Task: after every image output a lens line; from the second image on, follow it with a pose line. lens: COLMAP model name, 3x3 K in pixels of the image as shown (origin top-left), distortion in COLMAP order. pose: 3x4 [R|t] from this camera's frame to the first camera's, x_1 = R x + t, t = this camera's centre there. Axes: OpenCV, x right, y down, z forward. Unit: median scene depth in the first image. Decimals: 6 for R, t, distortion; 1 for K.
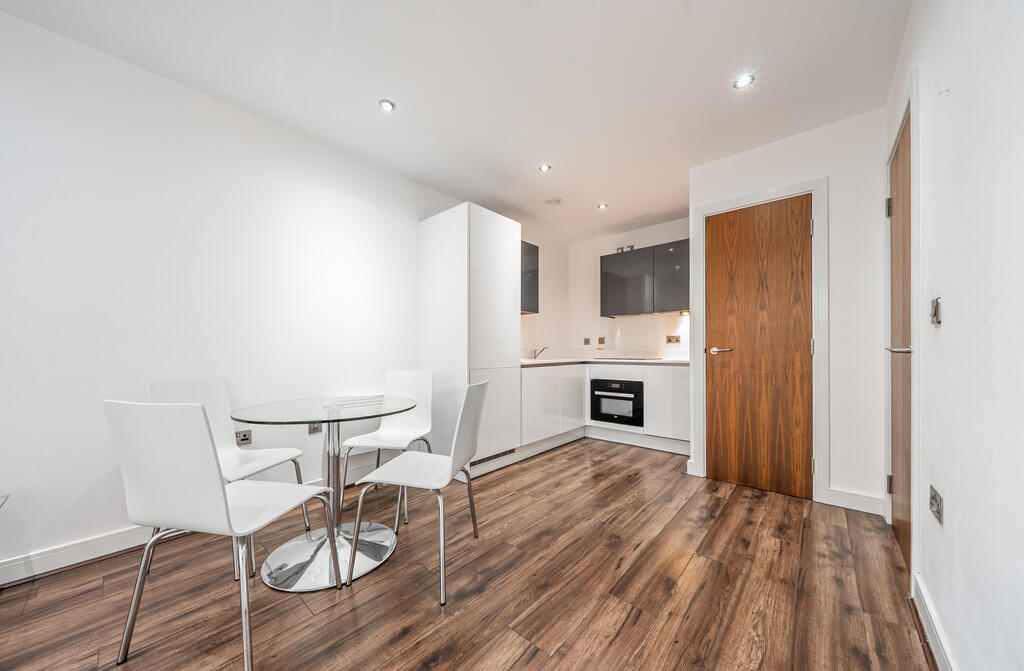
lens RADIAL K [[354.3, 0, 507.3], [0, 354.3, 334.3], [0, 0, 1]] dist [0.002035, -0.000017]
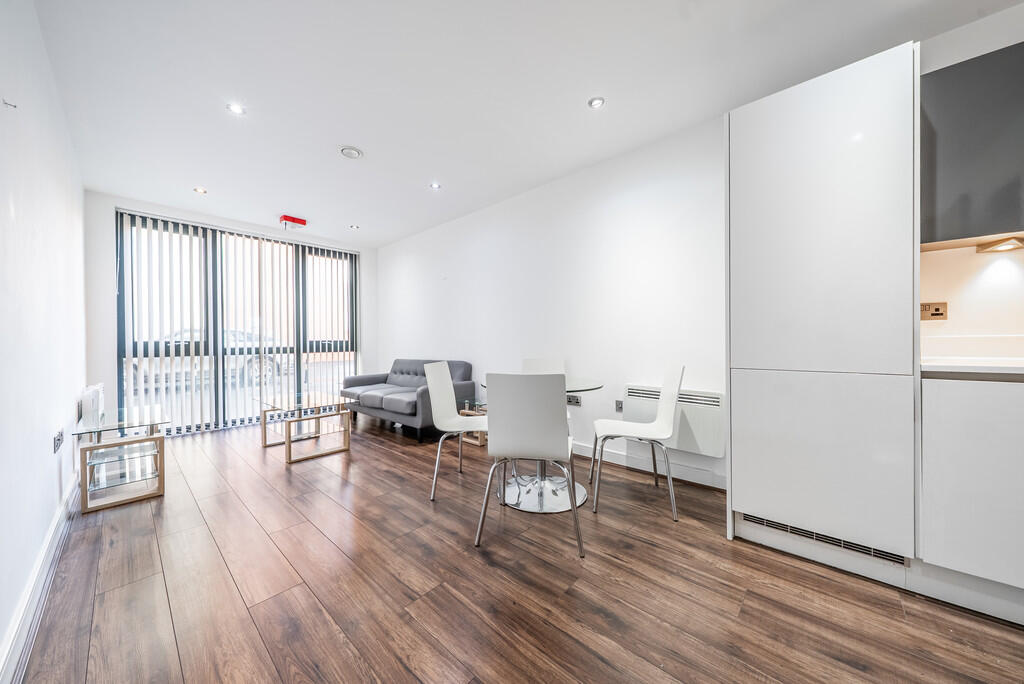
lens RADIAL K [[351.3, 0, 511.0], [0, 351.3, 344.3], [0, 0, 1]] dist [0.005348, -0.000021]
pose [[-0.012384, 0.010551, -0.999868, 1.014567], [0.056672, 0.998344, 0.009833, 0.047654], [0.998316, -0.056543, -0.012962, 1.139473]]
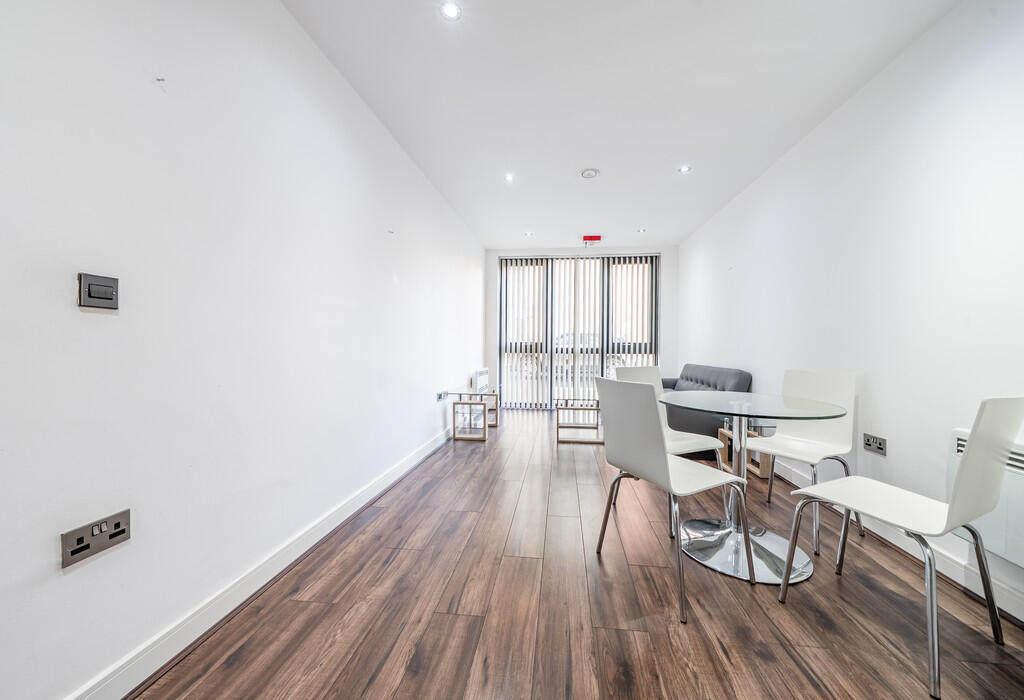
lens RADIAL K [[379.9, 0, 515.0], [0, 379.9, 346.9], [0, 0, 1]] dist [-0.000654, -0.000052]
pose [[-0.825013, 0.000057, -0.565113, 0.771468], [0.022766, 0.999192, -0.033134, 0.088081], [0.564655, -0.040201, -0.824348, 1.886533]]
